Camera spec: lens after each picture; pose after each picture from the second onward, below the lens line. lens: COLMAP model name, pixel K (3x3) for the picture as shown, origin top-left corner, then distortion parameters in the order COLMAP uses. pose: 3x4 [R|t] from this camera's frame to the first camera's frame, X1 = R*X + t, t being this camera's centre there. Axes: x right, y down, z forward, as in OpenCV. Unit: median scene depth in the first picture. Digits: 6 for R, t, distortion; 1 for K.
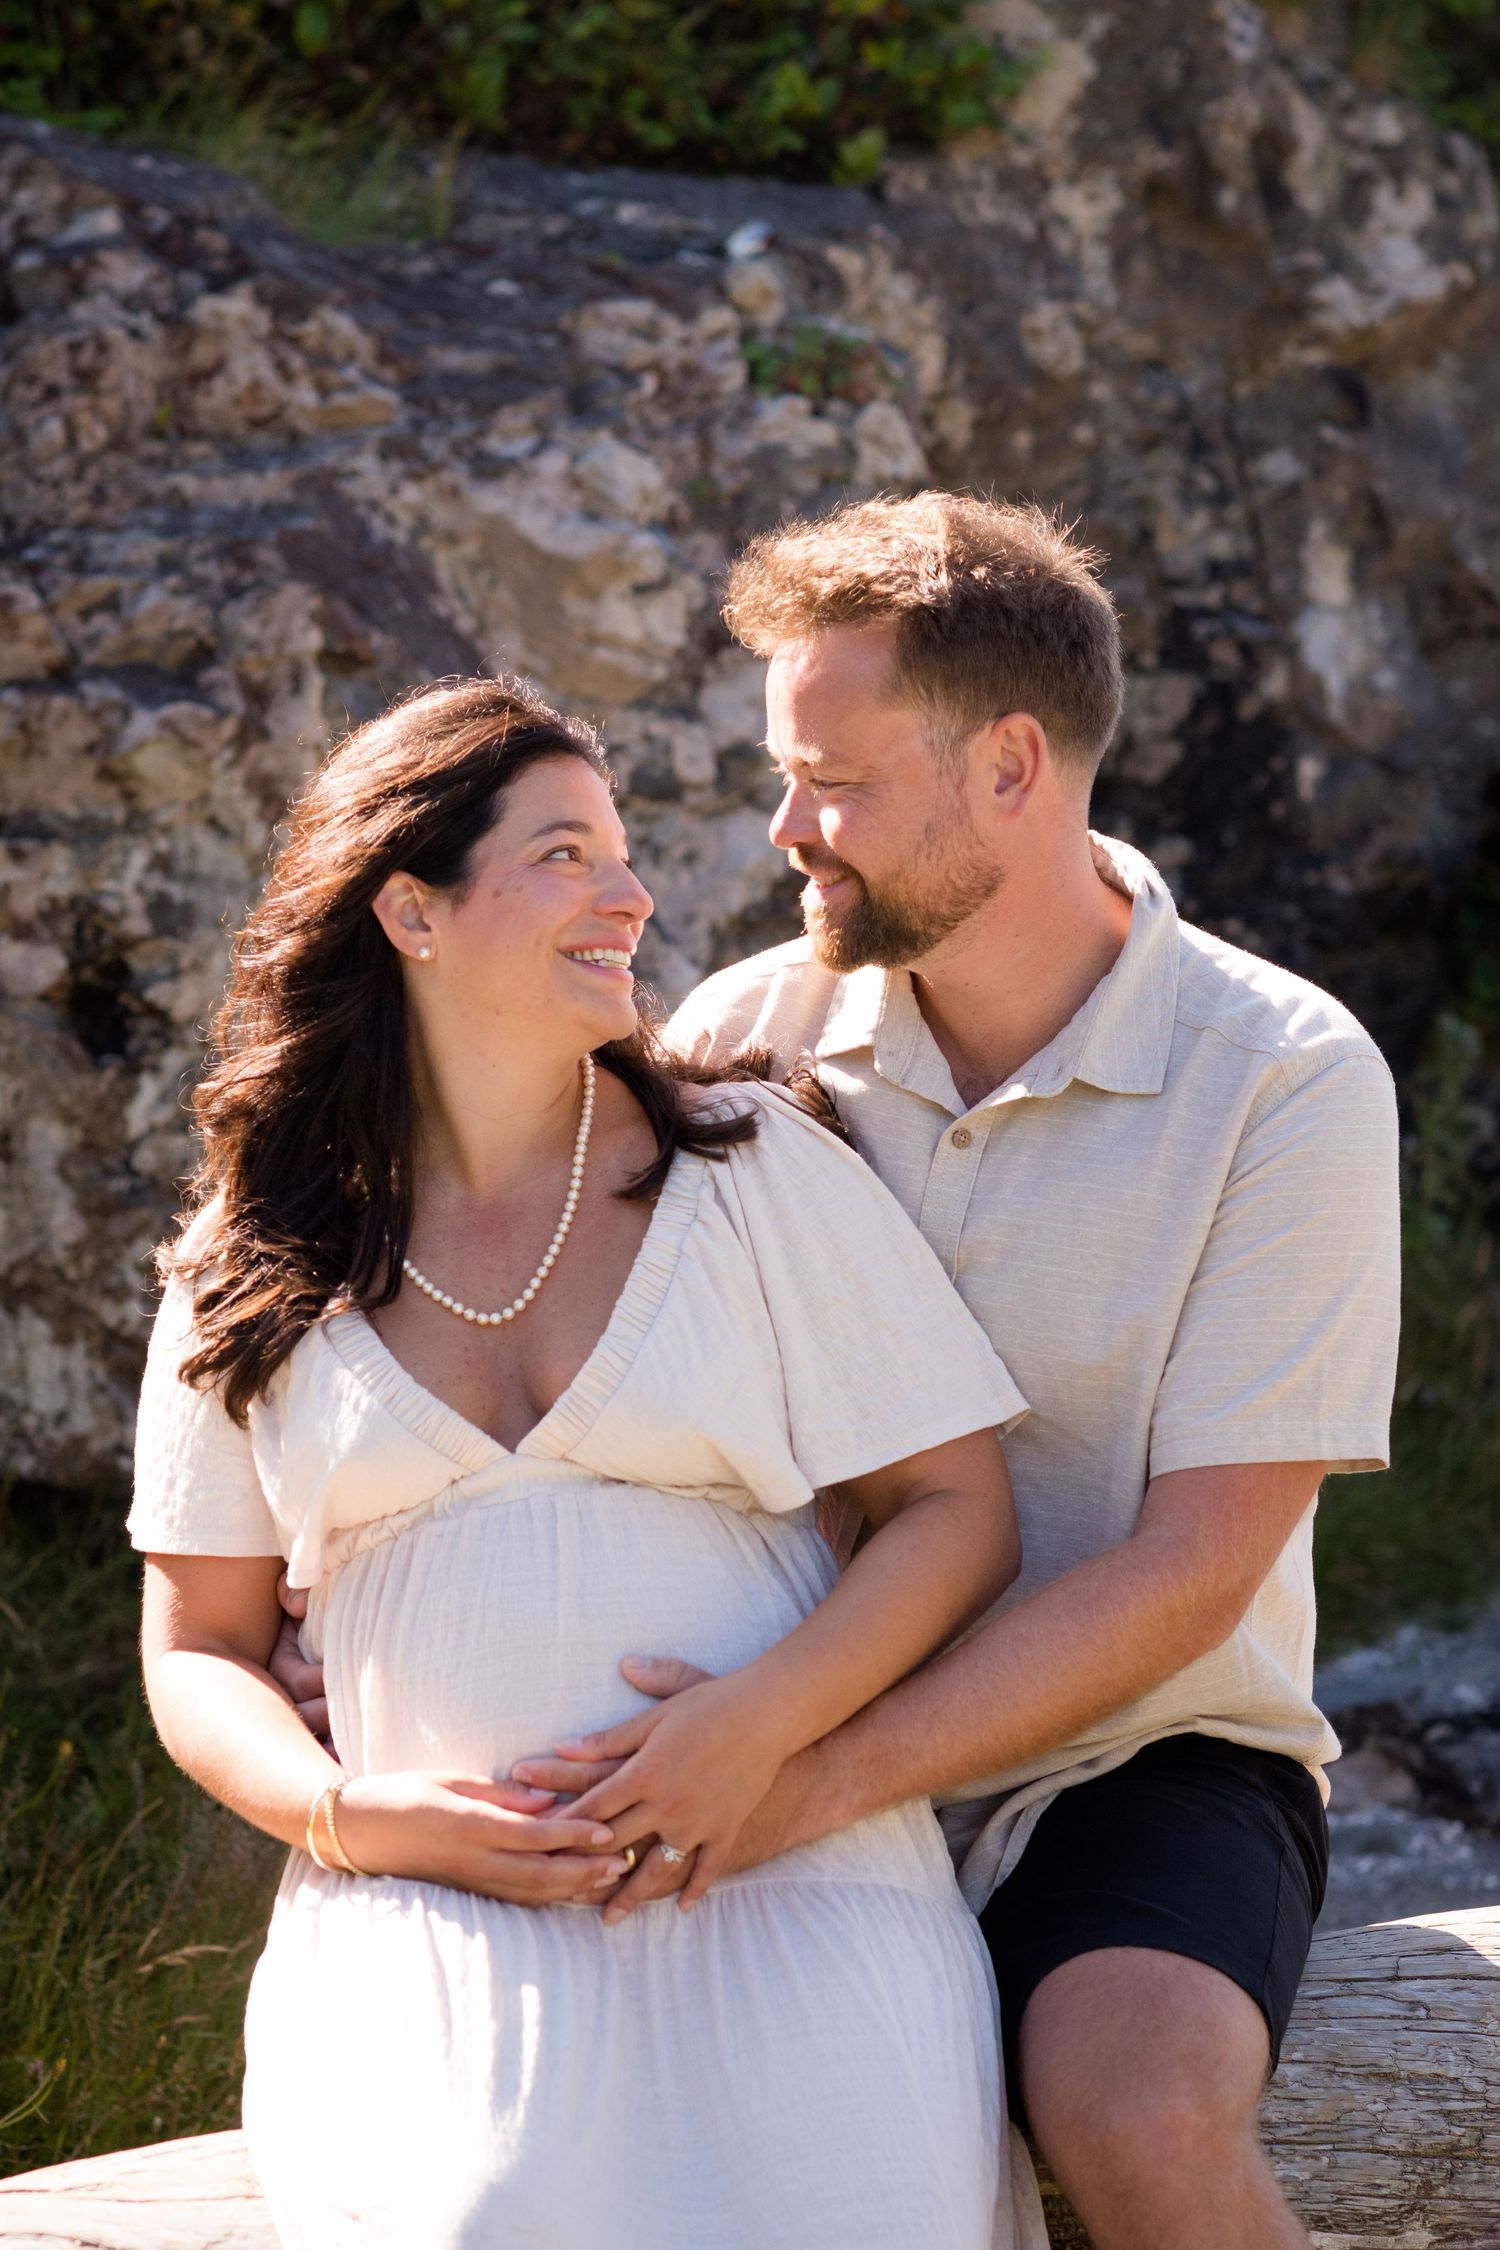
lens RADIAL K [[6874.2, 0, 730.7], [0, 6874.2, 1125.3], [0, 0, 1]] dist [-0.159411, 0.000000]
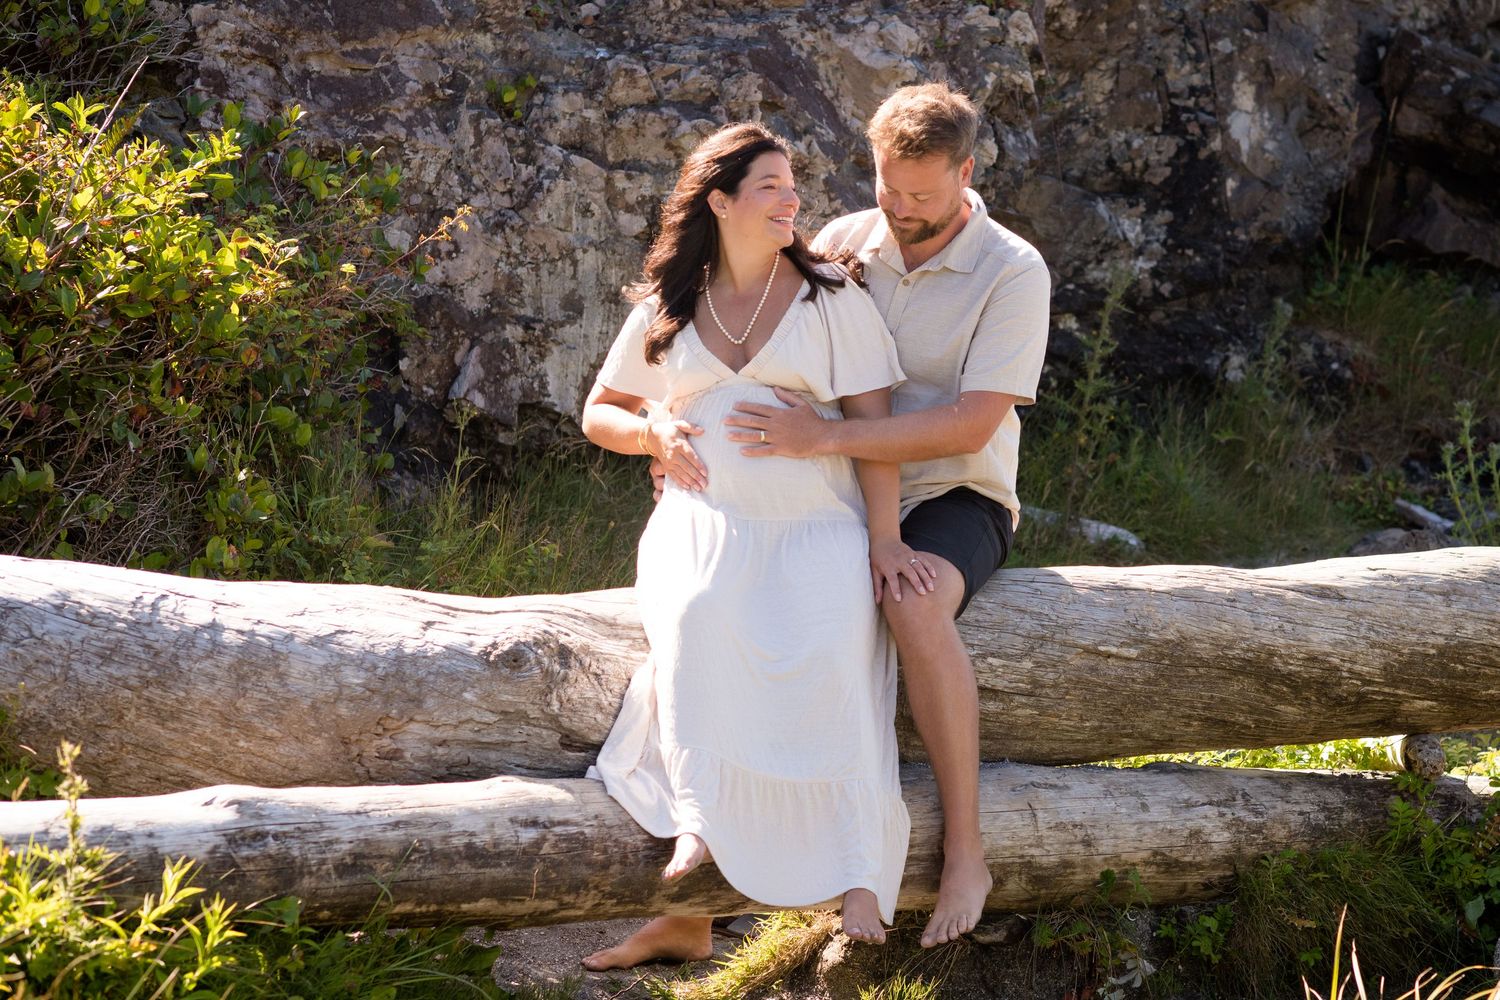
lens RADIAL K [[4582.8, 0, 760.6], [0, 4582.8, 498.0], [0, 0, 1]] dist [-0.159411, 0.000000]
pose [[0.992592, 0.079116, -0.092204, 0.094021], [-0.077008, 0.996686, 0.026201, 0.026026], [0.093971, -0.018906, 0.995395, -0.569578]]
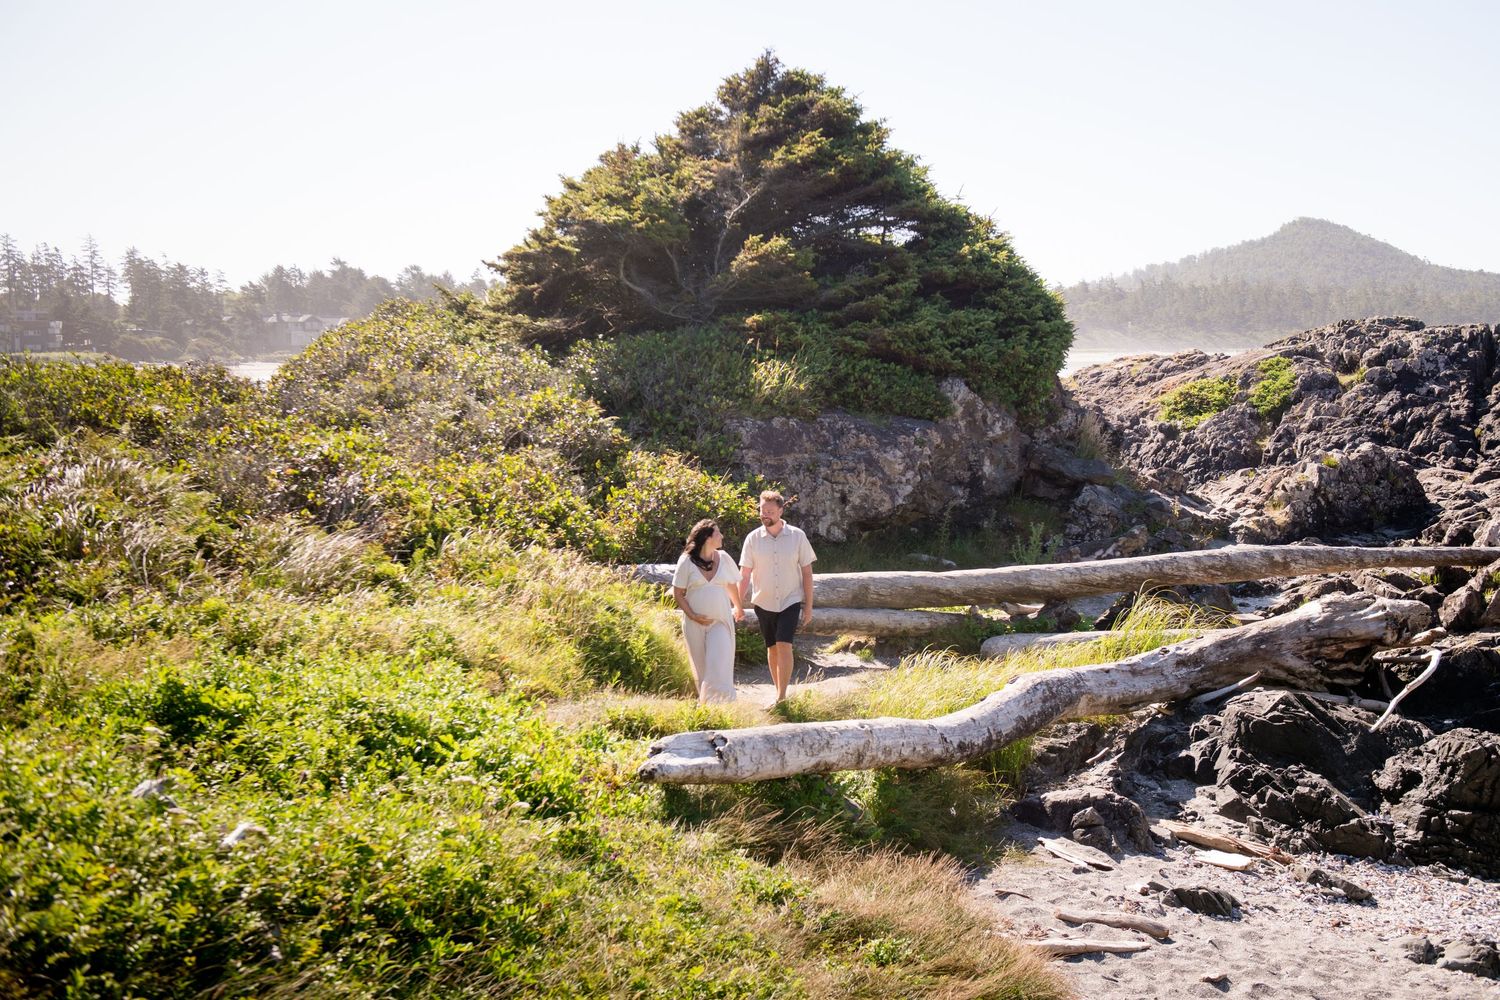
lens RADIAL K [[1676.5, 0, 750.3], [0, 1676.5, 498.1], [0, 0, 1]] dist [0.005691, 0.000000]
pose [[0.967157, 0.086900, -0.238865, 0.396678], [-0.085187, 0.996211, 0.017503, -0.051638], [0.239481, 0.003420, 0.970895, -1.616758]]
